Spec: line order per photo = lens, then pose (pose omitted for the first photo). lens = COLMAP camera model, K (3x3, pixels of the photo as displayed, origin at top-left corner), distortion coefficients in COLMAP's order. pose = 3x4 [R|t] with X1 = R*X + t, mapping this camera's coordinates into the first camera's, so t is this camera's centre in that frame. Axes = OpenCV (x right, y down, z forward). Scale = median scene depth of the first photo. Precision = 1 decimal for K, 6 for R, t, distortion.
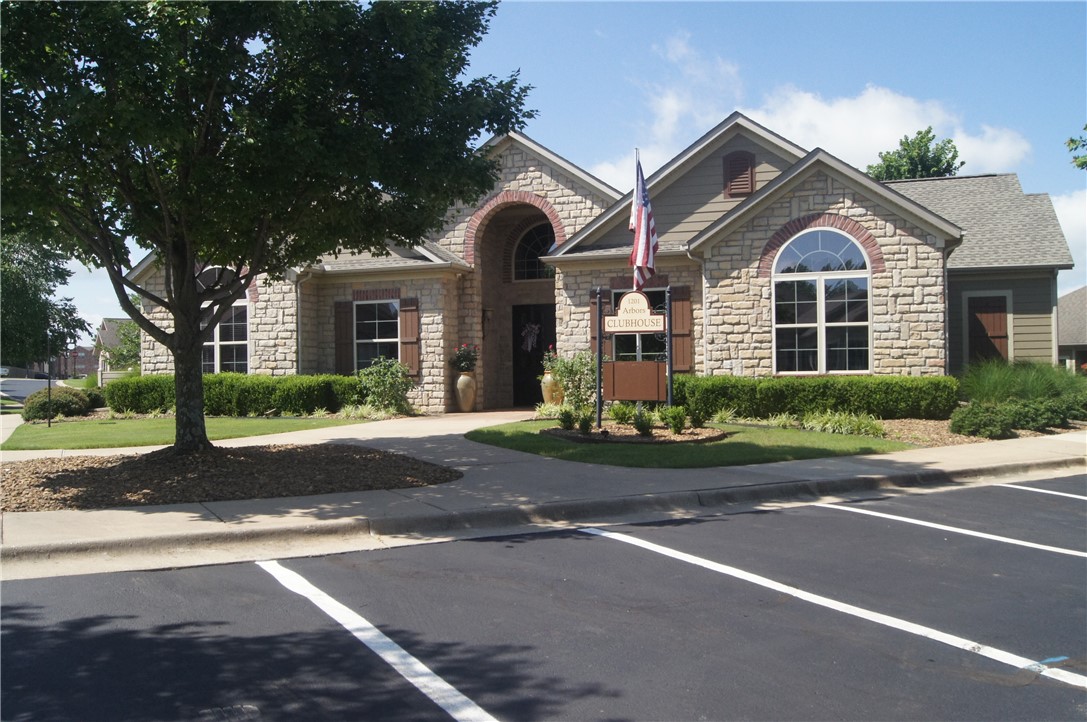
lens RADIAL K [[936.3, 0, 543.5], [0, 936.3, 358.6], [0, 0, 1]] dist [0.002007, 0.002023]
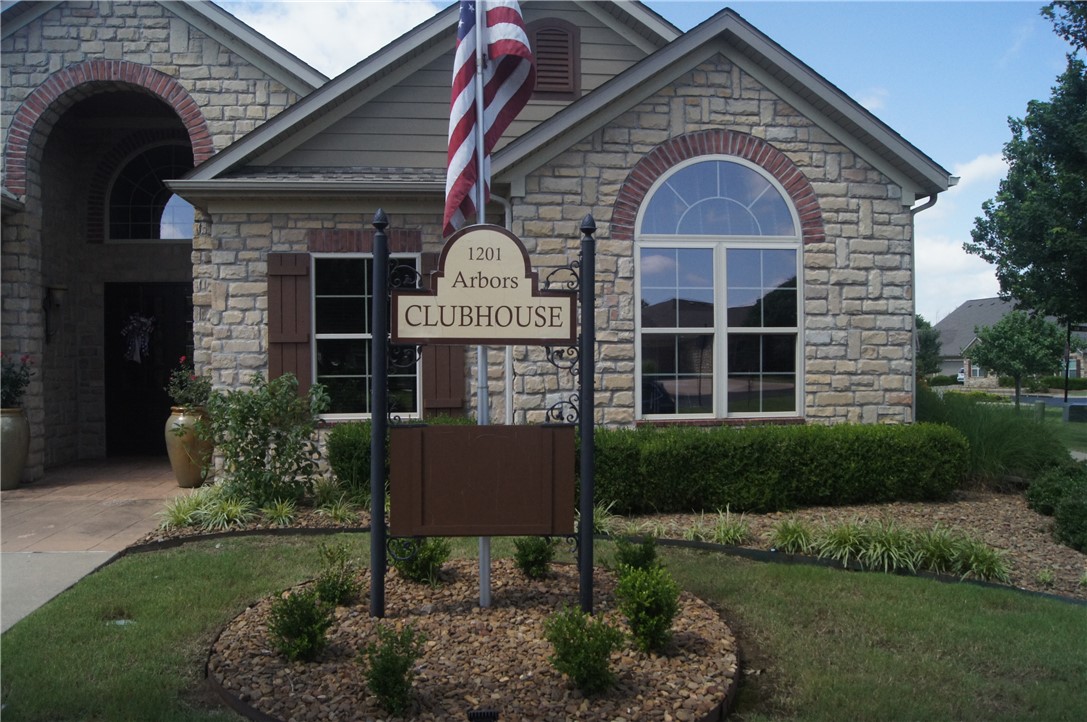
lens RADIAL K [[846.9, 0, 532.2], [0, 846.9, 368.7], [0, 0, 1]] dist [-0.074058, 0.001567]
pose [[0.904562, 0.002617, 0.426333, -0.017556], [-0.010019, 0.999835, 0.015120, -0.019400], [-0.426224, -0.017948, 0.904440, 0.586054]]
